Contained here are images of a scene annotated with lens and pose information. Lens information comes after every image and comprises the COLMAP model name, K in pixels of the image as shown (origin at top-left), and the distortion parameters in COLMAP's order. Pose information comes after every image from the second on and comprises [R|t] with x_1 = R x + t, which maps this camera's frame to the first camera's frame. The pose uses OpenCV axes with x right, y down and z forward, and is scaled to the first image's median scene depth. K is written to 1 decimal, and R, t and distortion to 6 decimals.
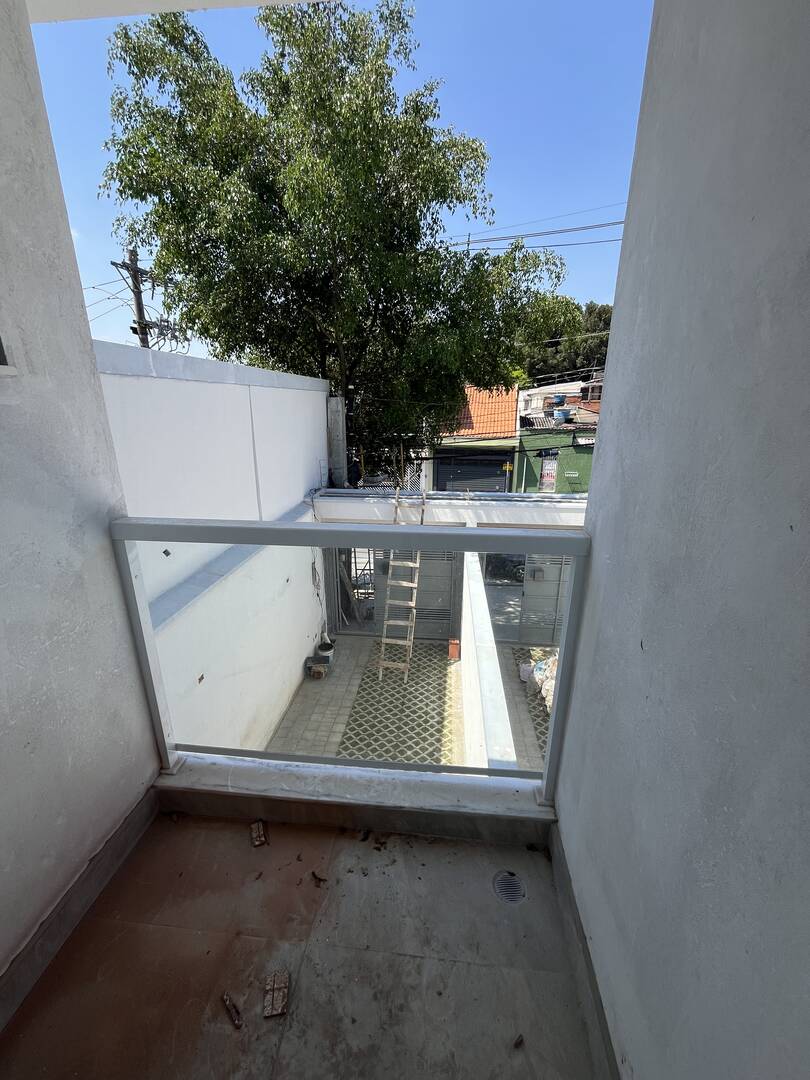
lens RADIAL K [[439.7, 0, 404.9], [0, 439.7, 539.1], [0, 0, 1]] dist [-0.001619, 0.000200]
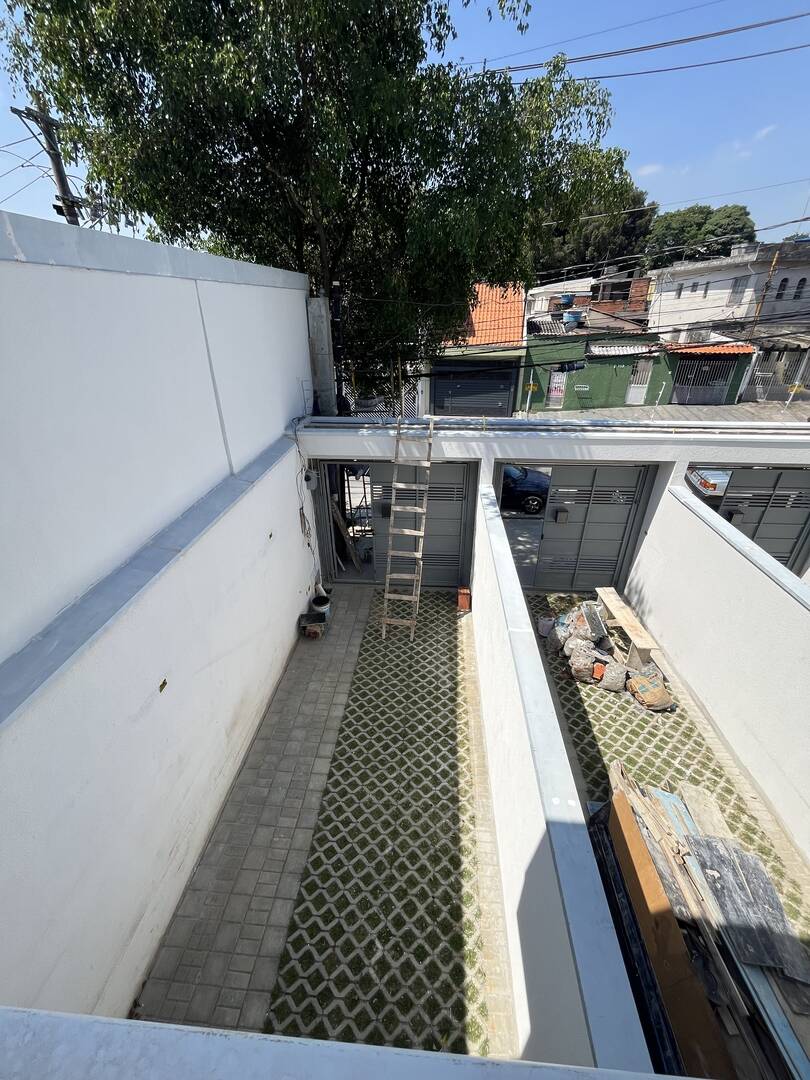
lens RADIAL K [[439.7, 0, 404.9], [0, 439.7, 539.1], [0, 0, 1]] dist [-0.001619, 0.000200]
pose [[0.999711, -0.019280, 0.014354, -0.021546], [0.016270, 0.982345, 0.186368, -0.044736], [-0.017694, -0.186081, 0.982375, 0.154203]]
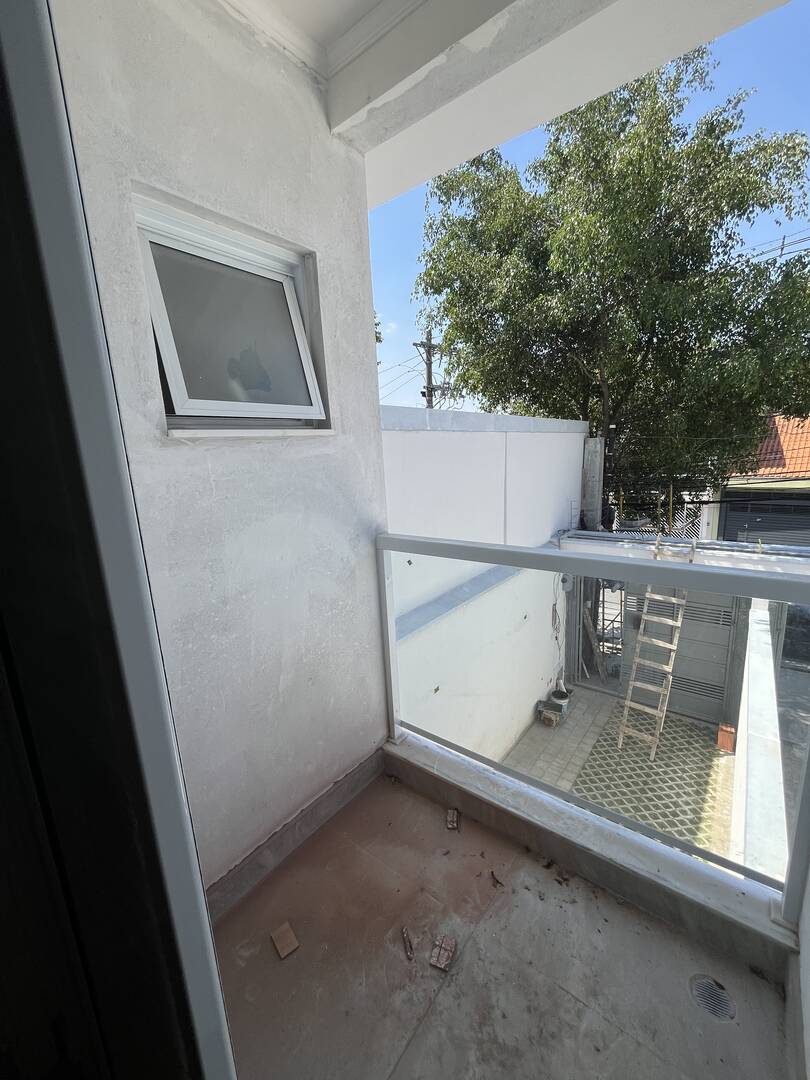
lens RADIAL K [[439.7, 0, 404.9], [0, 439.7, 539.1], [0, 0, 1]] dist [-0.001619, 0.000200]
pose [[0.844093, 0.062525, -0.532539, 0.023988], [-0.112573, 0.991707, -0.061997, 0.008272], [0.524247, 0.112281, 0.844132, -0.019387]]
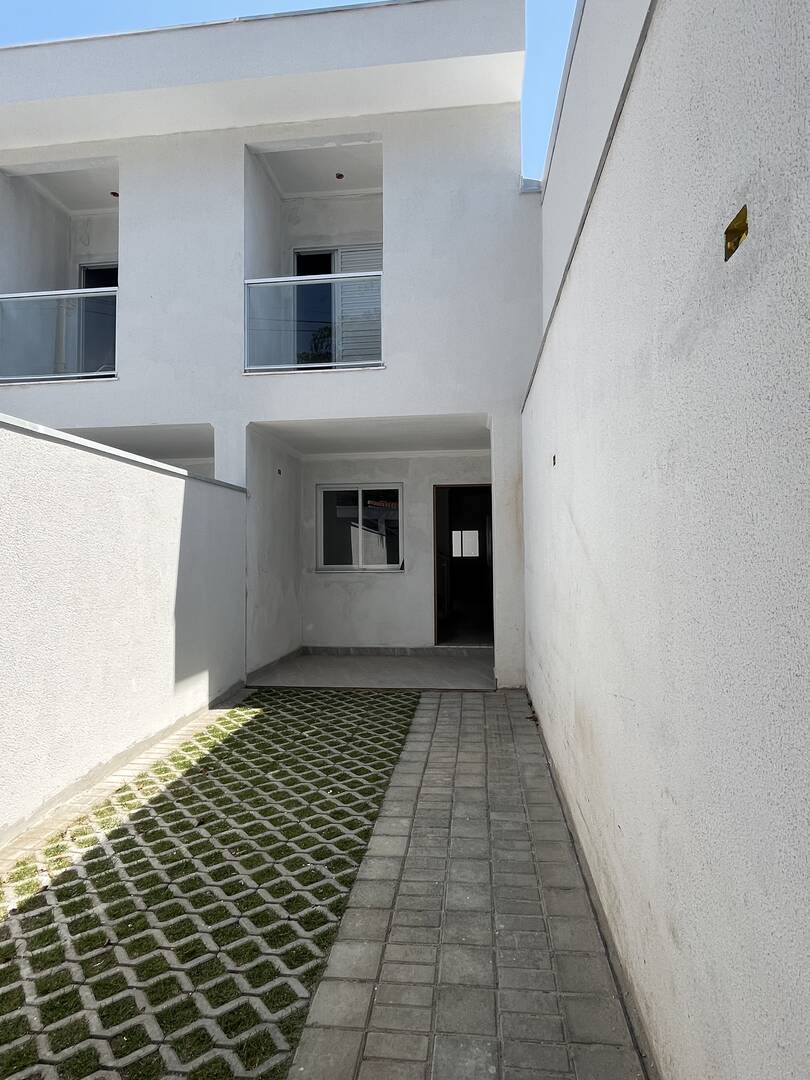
lens RADIAL K [[606.8, 0, 405.0], [0, 606.8, 540.0], [0, 0, 1]] dist [-0.000154, -0.000110]
pose [[-0.999739, 0.004940, 0.022301, -0.160455], [0.010847, 0.961900, 0.273188, 0.112565], [-0.020101, 0.273358, -0.961702, 1.034901]]
